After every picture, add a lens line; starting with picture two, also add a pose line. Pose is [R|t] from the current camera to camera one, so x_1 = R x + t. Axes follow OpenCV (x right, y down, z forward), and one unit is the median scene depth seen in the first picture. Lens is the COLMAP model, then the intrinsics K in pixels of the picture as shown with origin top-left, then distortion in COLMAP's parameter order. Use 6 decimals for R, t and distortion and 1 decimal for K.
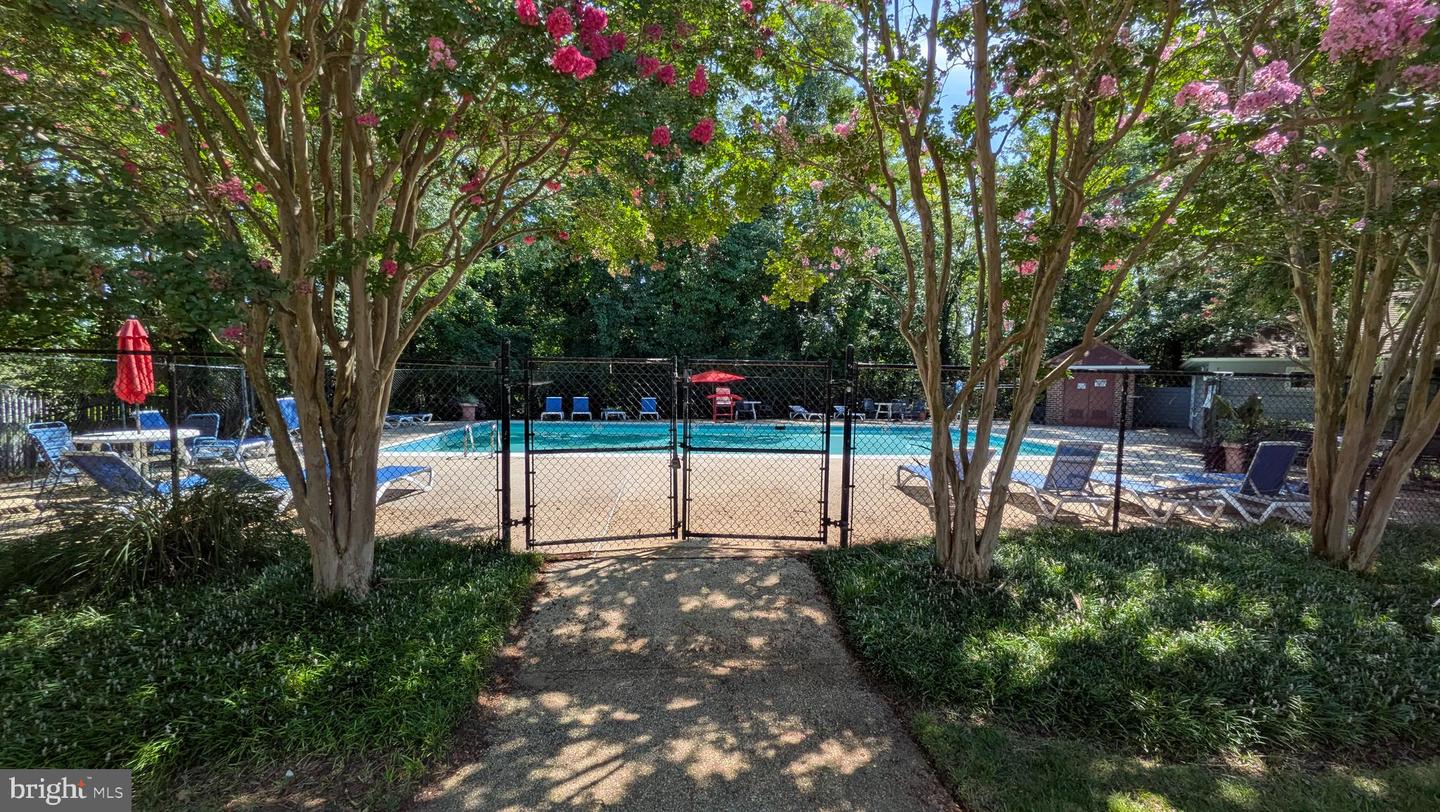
lens RADIAL K [[560.3, 0, 723.5], [0, 560.3, 408.8], [0, 0, 1]] dist [0.010383, -0.003417]
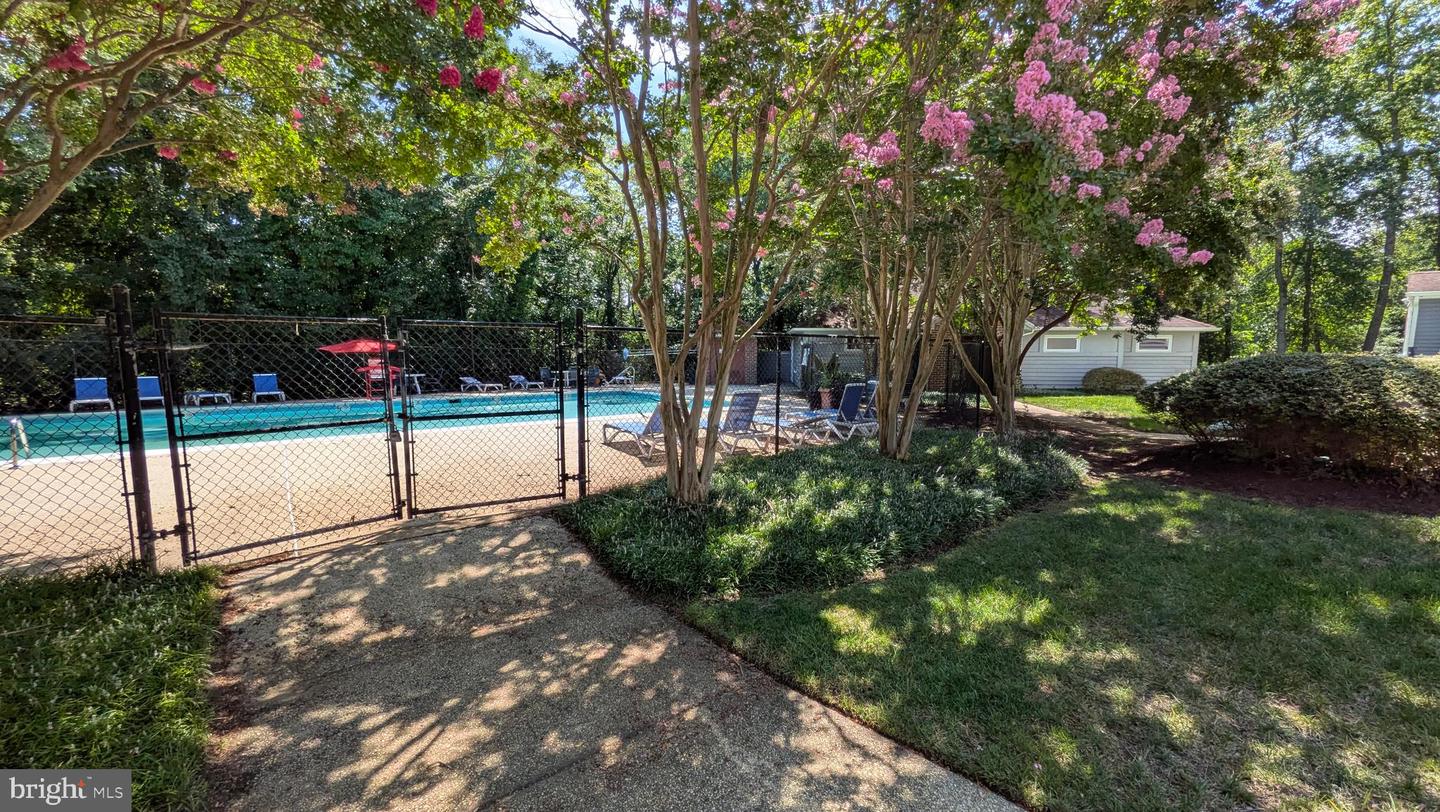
lens RADIAL K [[560.3, 0, 722.1], [0, 560.3, 405.6], [0, 0, 1]] dist [0.010383, -0.003417]
pose [[0.833225, -0.068720, 0.548647, -0.147087], [0.042804, 0.997286, 0.059907, 0.018297], [-0.551275, -0.026432, 0.833905, -0.036552]]
